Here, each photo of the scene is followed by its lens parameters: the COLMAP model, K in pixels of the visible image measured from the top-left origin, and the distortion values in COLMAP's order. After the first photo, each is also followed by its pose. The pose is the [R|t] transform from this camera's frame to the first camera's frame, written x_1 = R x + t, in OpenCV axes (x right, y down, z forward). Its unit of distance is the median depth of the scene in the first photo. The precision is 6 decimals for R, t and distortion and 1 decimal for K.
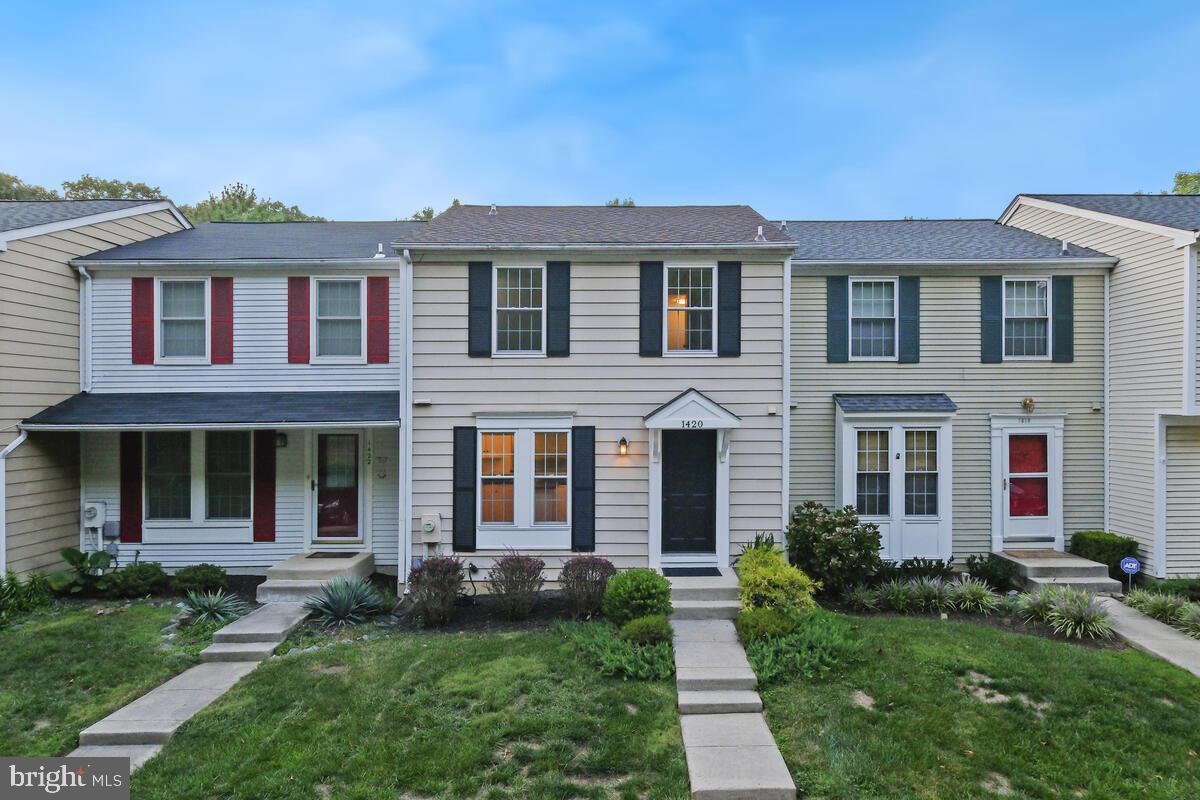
lens RADIAL K [[570.6, 0, 603.2], [0, 570.6, 404.2], [0, 0, 1]] dist [0.002068, 0.000213]
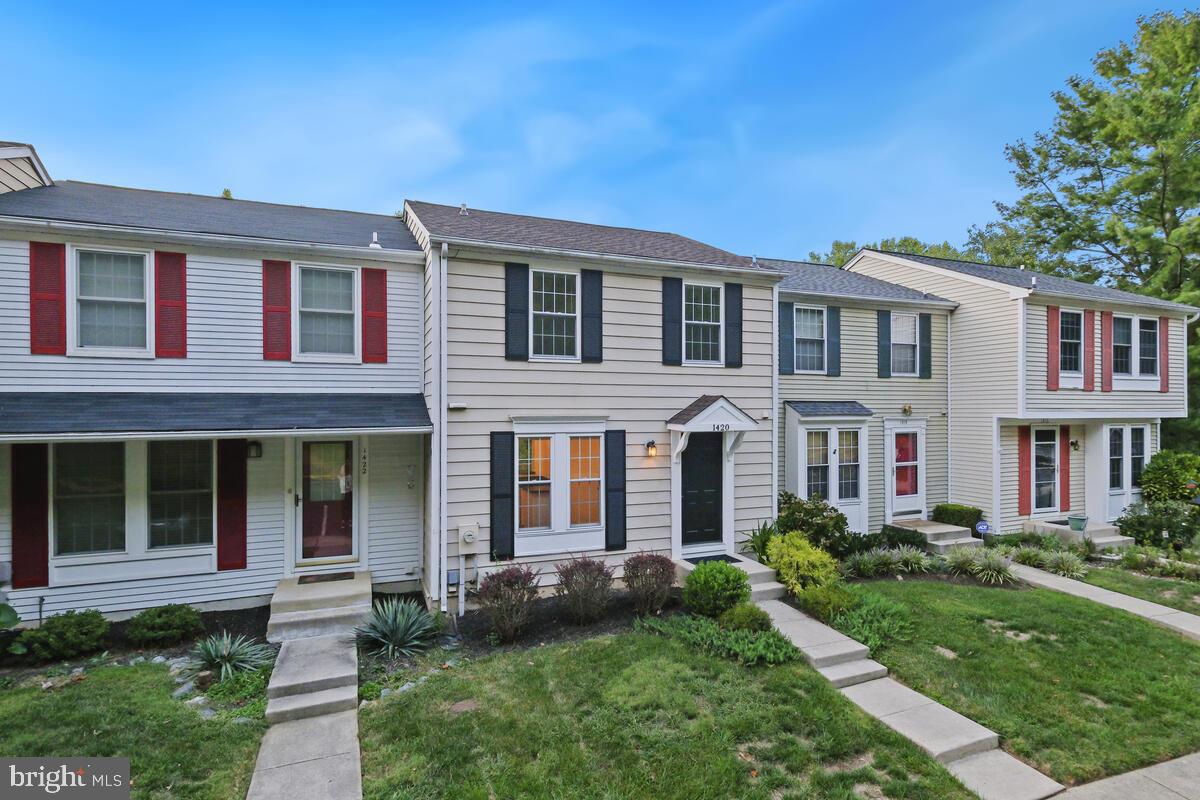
lens RADIAL K [[520.6, 0, 599.4], [0, 520.6, 407.8], [0, 0, 1]] dist [0.003250, -0.000613]
pose [[0.948021, 0.003848, 0.318184, -0.360548], [-0.004854, 0.999985, 0.002367, -0.004237], [-0.318171, -0.003789, 0.948026, 0.105188]]
